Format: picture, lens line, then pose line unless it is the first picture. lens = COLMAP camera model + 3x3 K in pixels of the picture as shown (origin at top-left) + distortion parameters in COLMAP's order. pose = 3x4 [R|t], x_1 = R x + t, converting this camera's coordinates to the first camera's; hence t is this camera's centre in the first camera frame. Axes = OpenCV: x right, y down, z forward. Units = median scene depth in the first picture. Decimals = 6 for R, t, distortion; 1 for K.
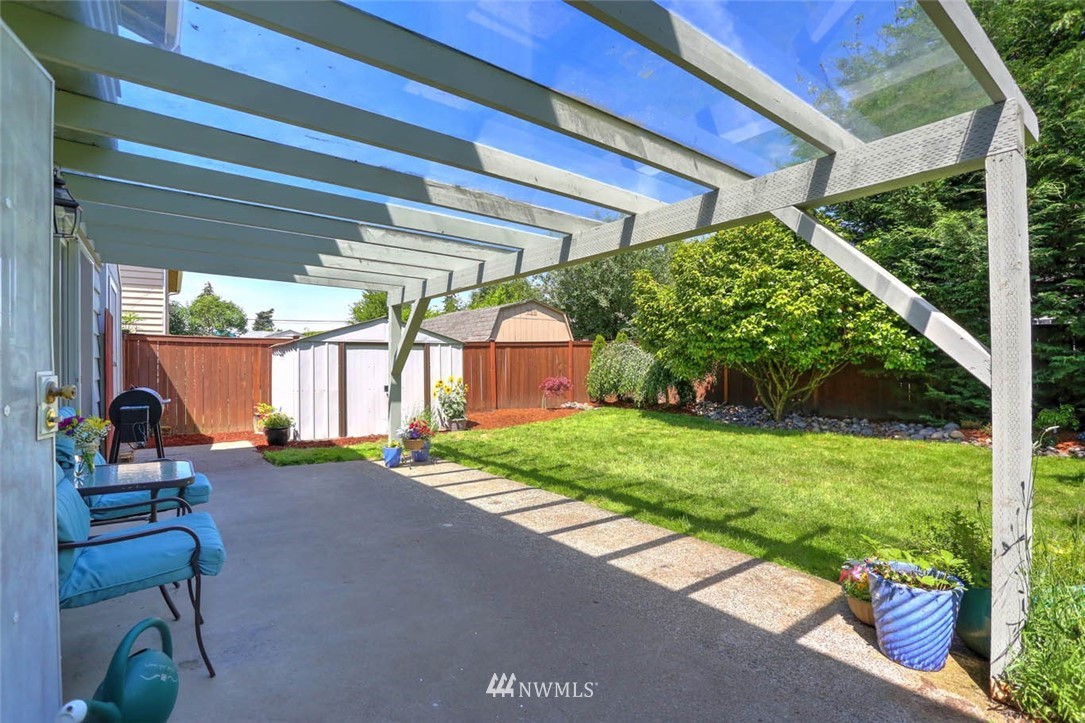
lens RADIAL K [[508.1, 0, 539.8], [0, 508.1, 361.6], [0, 0, 1]] dist [0.000038, 0.000330]
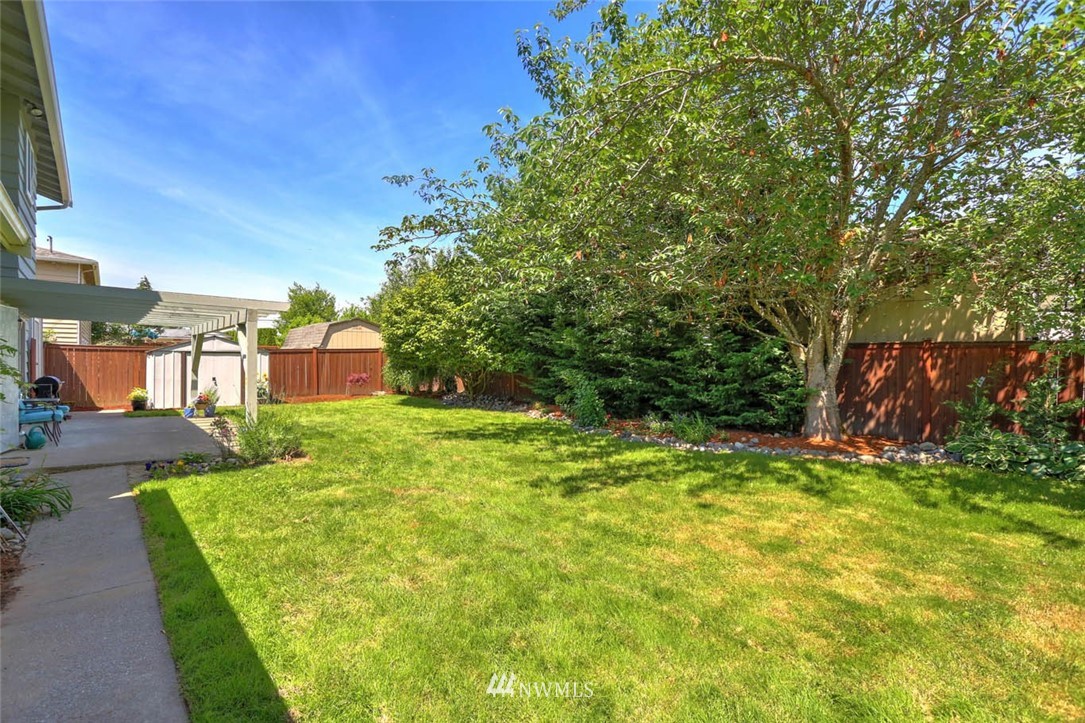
lens RADIAL K [[508.1, 0, 548.1], [0, 508.1, 364.1], [0, 0, 1]] dist [0.000038, 0.000330]
pose [[0.996632, 0.010277, 0.081361, 0.654879], [-0.011032, 0.999900, 0.008843, -0.022446], [-0.081262, -0.009711, 0.996645, -0.752371]]
